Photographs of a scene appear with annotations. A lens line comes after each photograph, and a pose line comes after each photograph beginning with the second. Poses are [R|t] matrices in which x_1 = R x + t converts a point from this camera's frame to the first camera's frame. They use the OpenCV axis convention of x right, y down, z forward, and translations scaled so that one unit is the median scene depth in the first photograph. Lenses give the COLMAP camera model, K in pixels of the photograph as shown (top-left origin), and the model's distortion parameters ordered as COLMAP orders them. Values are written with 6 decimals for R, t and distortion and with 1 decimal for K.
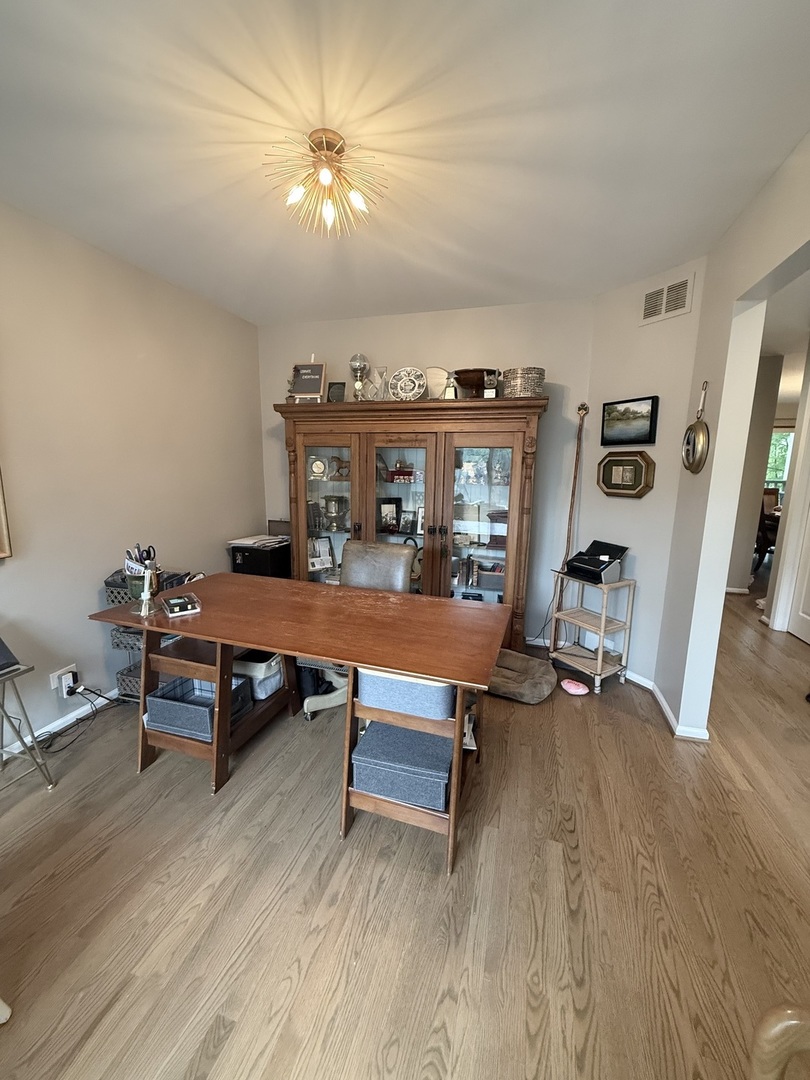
lens RADIAL K [[430.0, 0, 404.8], [0, 430.0, 538.1], [0, 0, 1]] dist [0.000844, 0.000126]
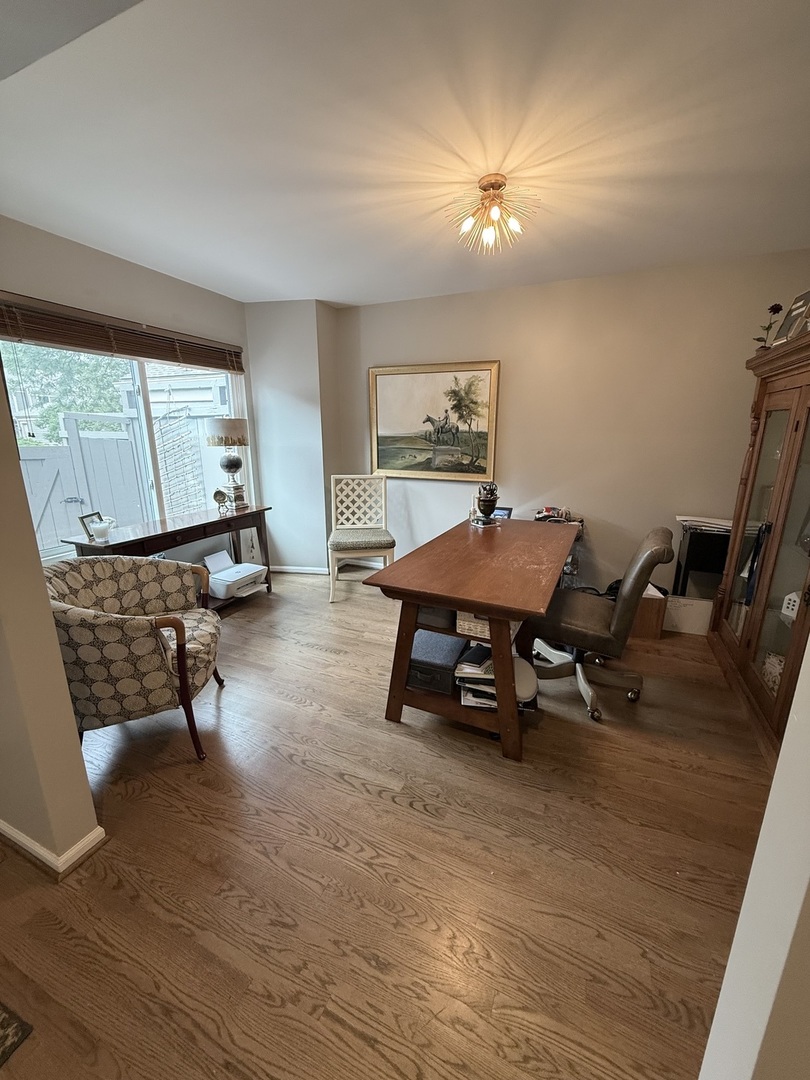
lens RADIAL K [[430.0, 0, 406.9], [0, 430.0, 538.5], [0, 0, 1]] dist [0.000844, 0.000126]
pose [[-0.120402, 0.232768, -0.965050, 1.507190], [-0.176639, 0.951587, 0.251558, -0.190458], [0.976884, 0.200753, -0.073457, 1.174523]]
